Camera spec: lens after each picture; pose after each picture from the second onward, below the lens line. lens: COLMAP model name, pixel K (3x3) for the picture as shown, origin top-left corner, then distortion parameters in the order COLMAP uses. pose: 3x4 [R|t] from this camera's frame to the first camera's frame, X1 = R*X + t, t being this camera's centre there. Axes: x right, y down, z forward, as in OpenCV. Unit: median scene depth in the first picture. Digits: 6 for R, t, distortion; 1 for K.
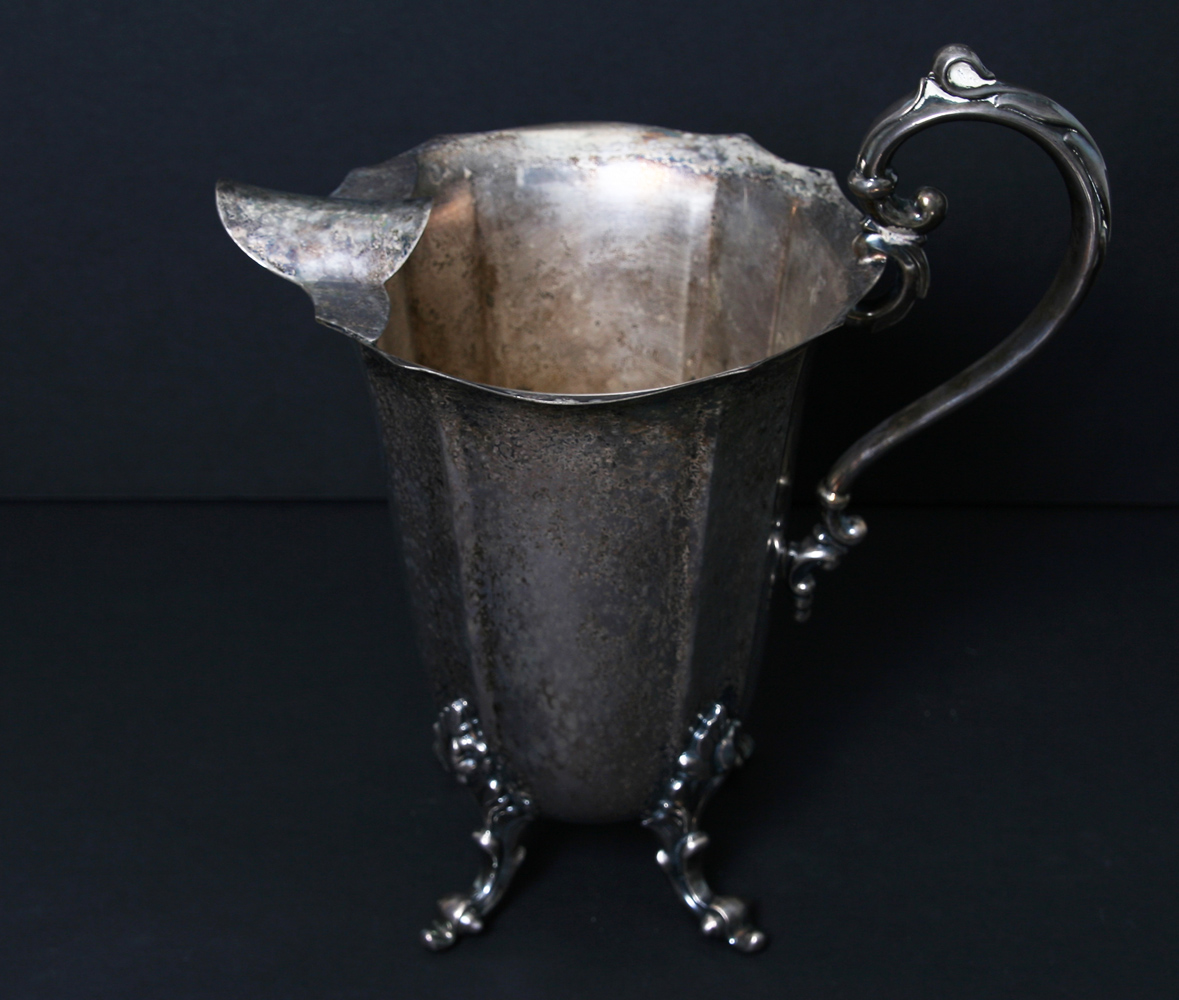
lens RADIAL K [[2984.4, 0, 590.6], [0, 2984.4, 500.9], [0, 0, 1]] dist [0.252999, 0.000000]
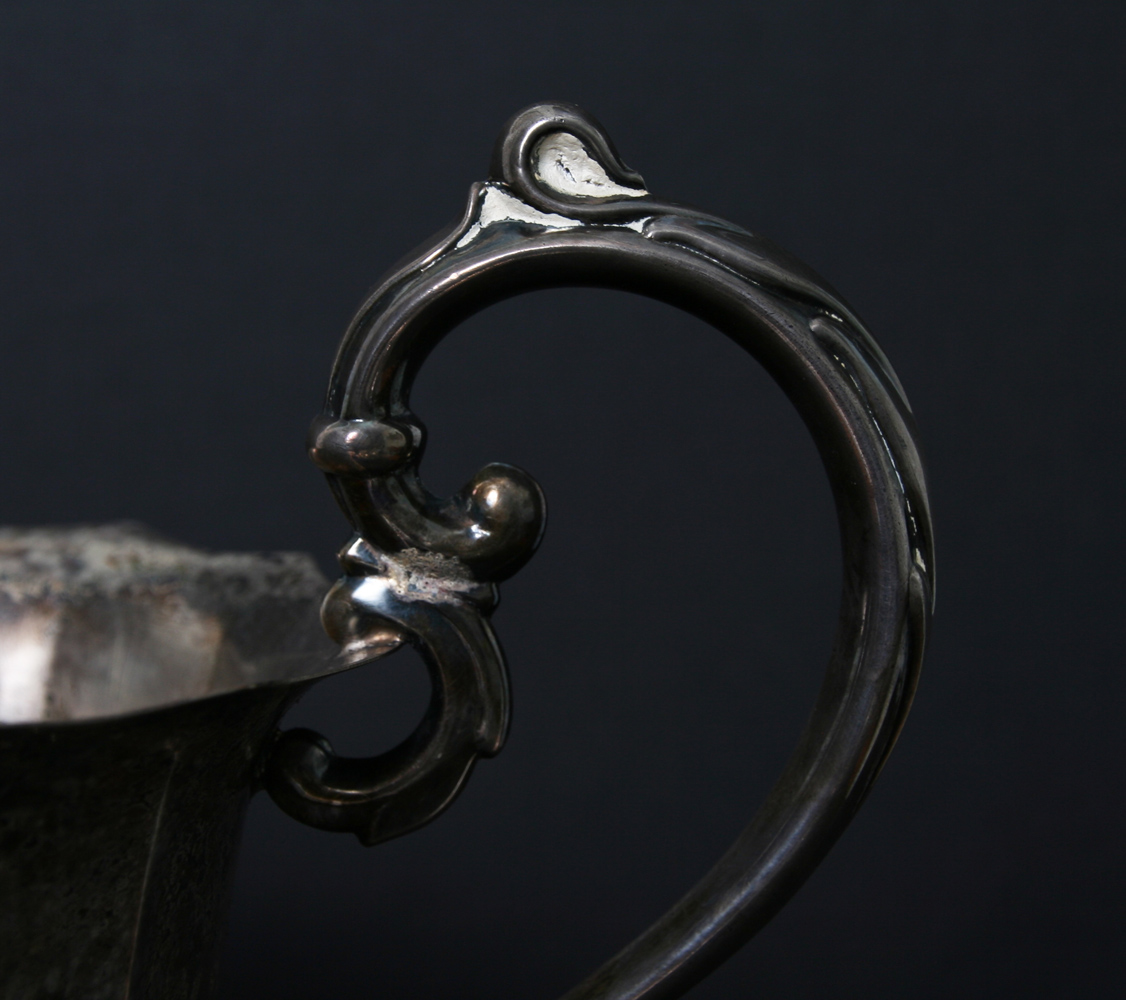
lens RADIAL K [[3923.4, 0, 562.9], [0, 3923.4, 498.0], [0, 0, 1]] dist [0.198577, 0.000000]
pose [[0.998839, 0.029289, 0.038253, 0.100617], [-0.010311, 0.905545, -0.424125, 0.130269], [-0.047062, 0.423238, 0.904795, 0.508996]]
